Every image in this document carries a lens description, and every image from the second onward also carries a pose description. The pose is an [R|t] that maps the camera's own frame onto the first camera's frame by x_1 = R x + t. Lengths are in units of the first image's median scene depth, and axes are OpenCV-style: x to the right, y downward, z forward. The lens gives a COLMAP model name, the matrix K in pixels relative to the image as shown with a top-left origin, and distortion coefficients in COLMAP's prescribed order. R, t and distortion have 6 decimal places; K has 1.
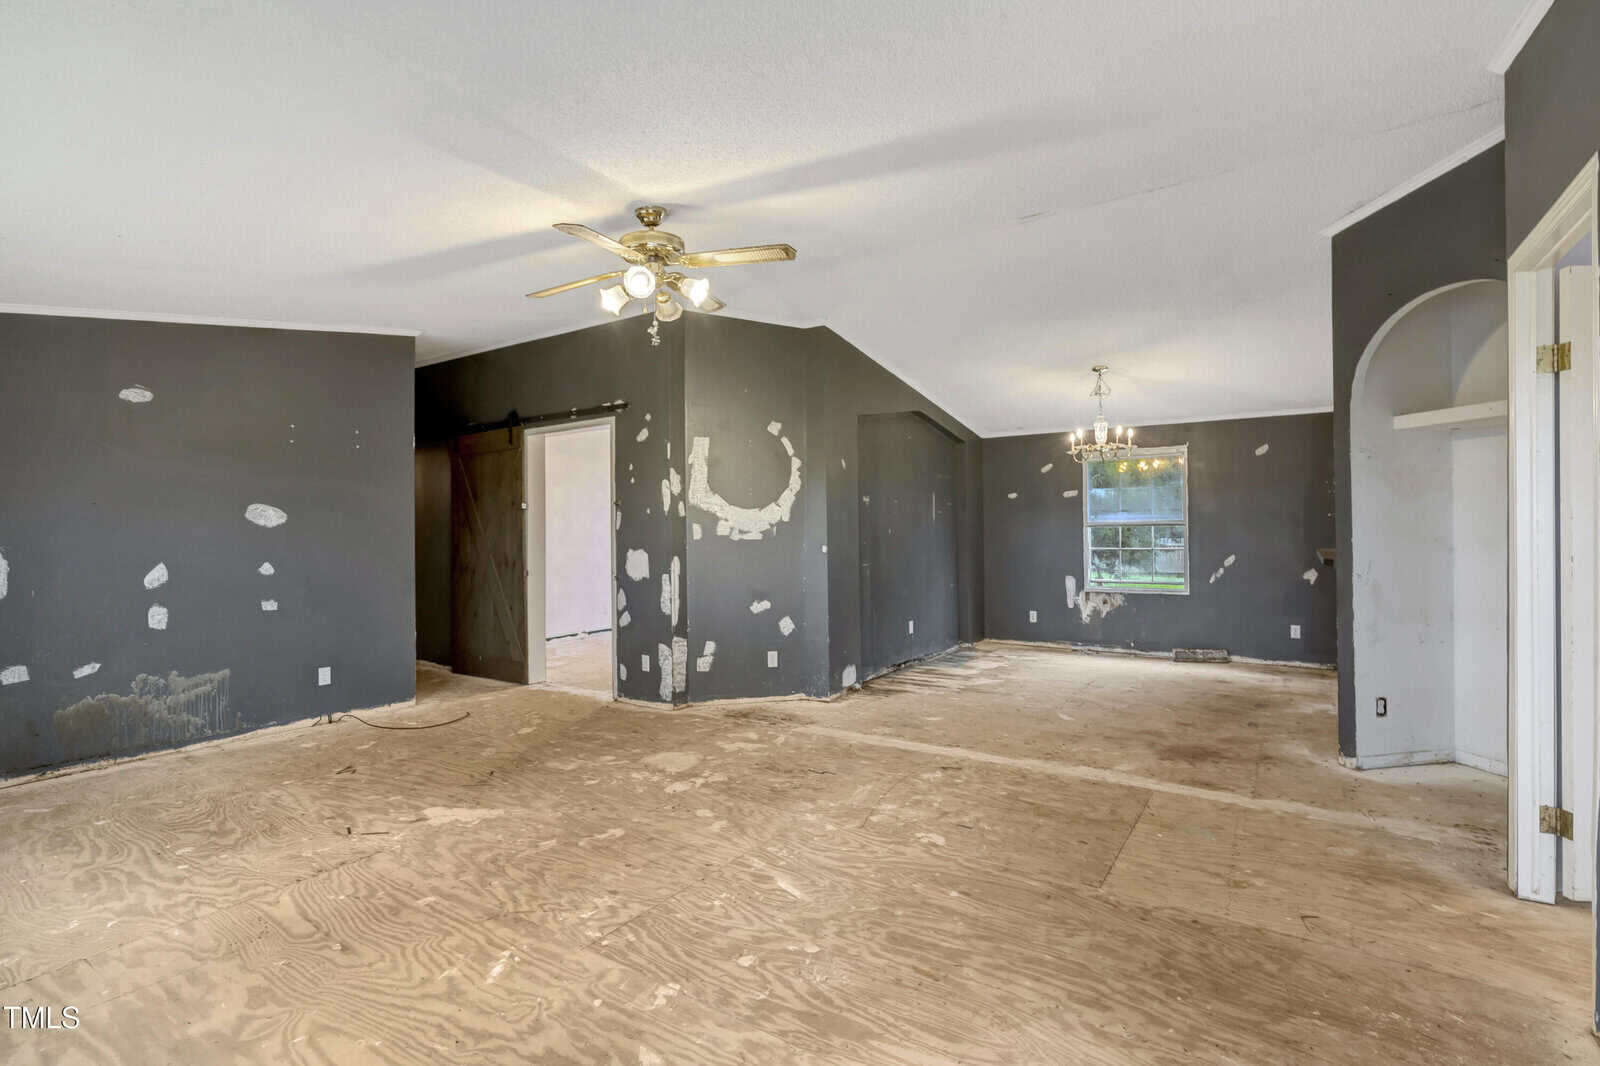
lens RADIAL K [[739.2, 0, 808.2], [0, 739.2, 526.8], [0, 0, 1]] dist [-0.010077, 0.004178]
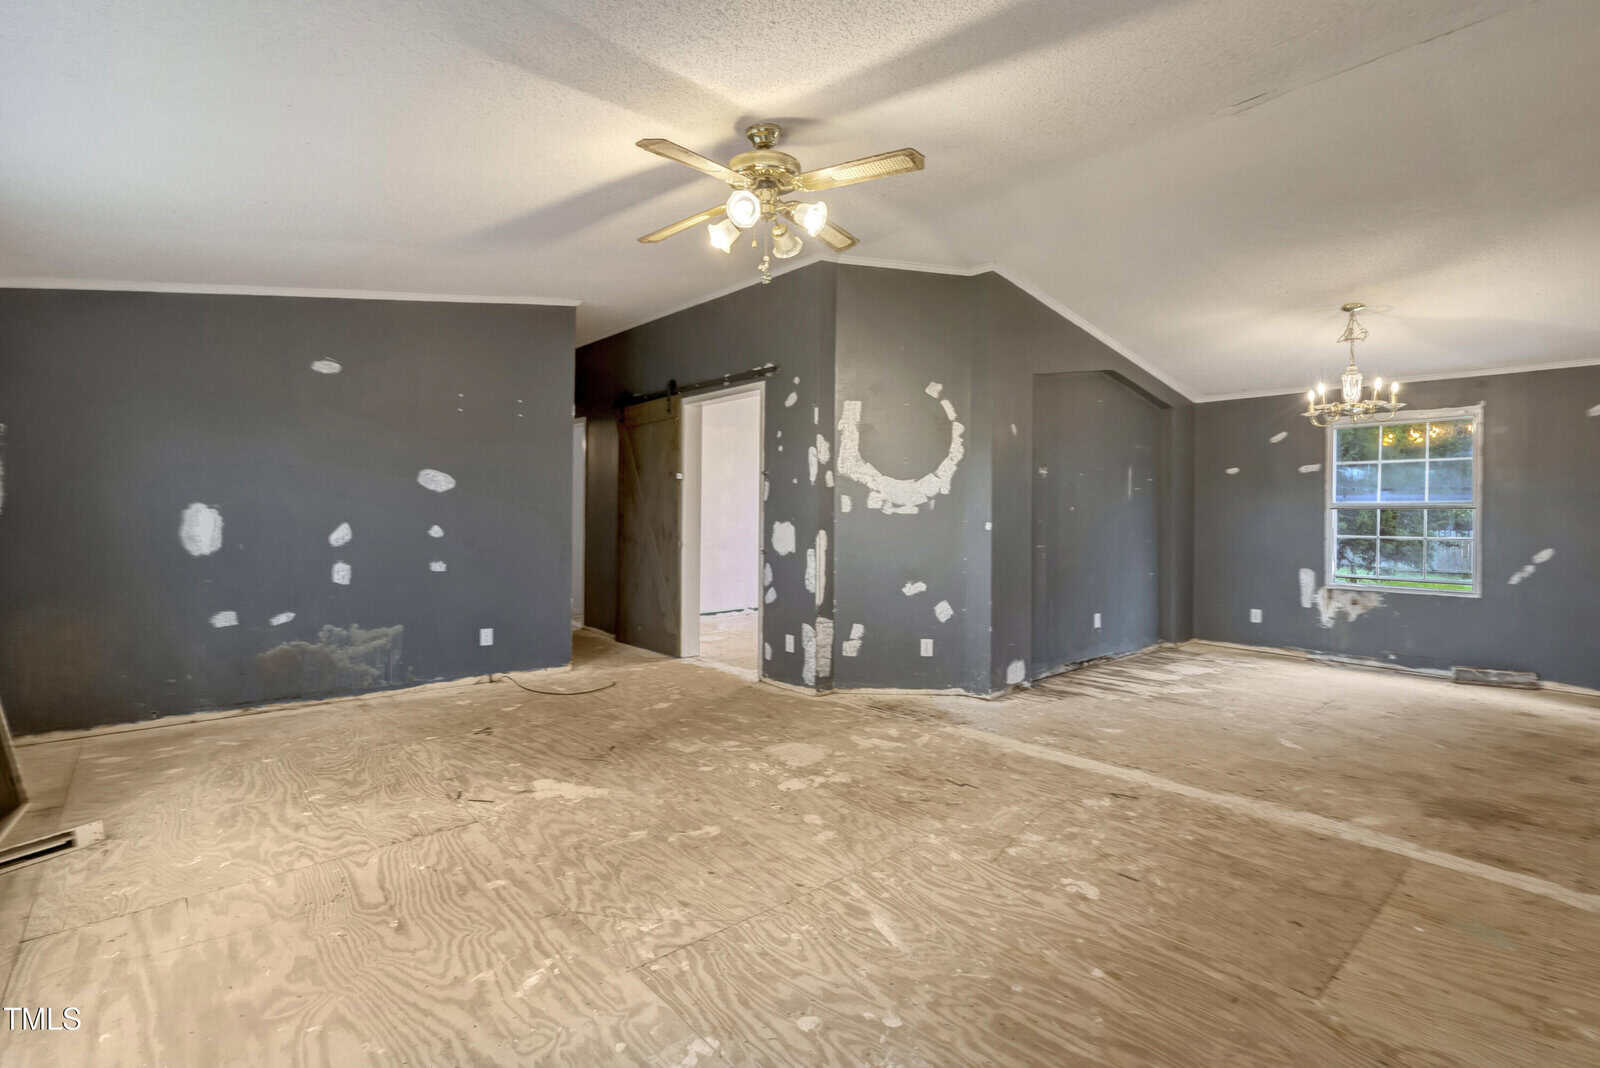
lens RADIAL K [[739.2, 0, 827.5], [0, 739.2, 517.6], [0, 0, 1]] dist [-0.010077, 0.004178]
pose [[0.968539, 0.019630, -0.248088, 0.067022], [-0.017463, 0.999788, 0.010933, 0.016792], [0.248250, -0.006256, 0.968676, 0.125804]]
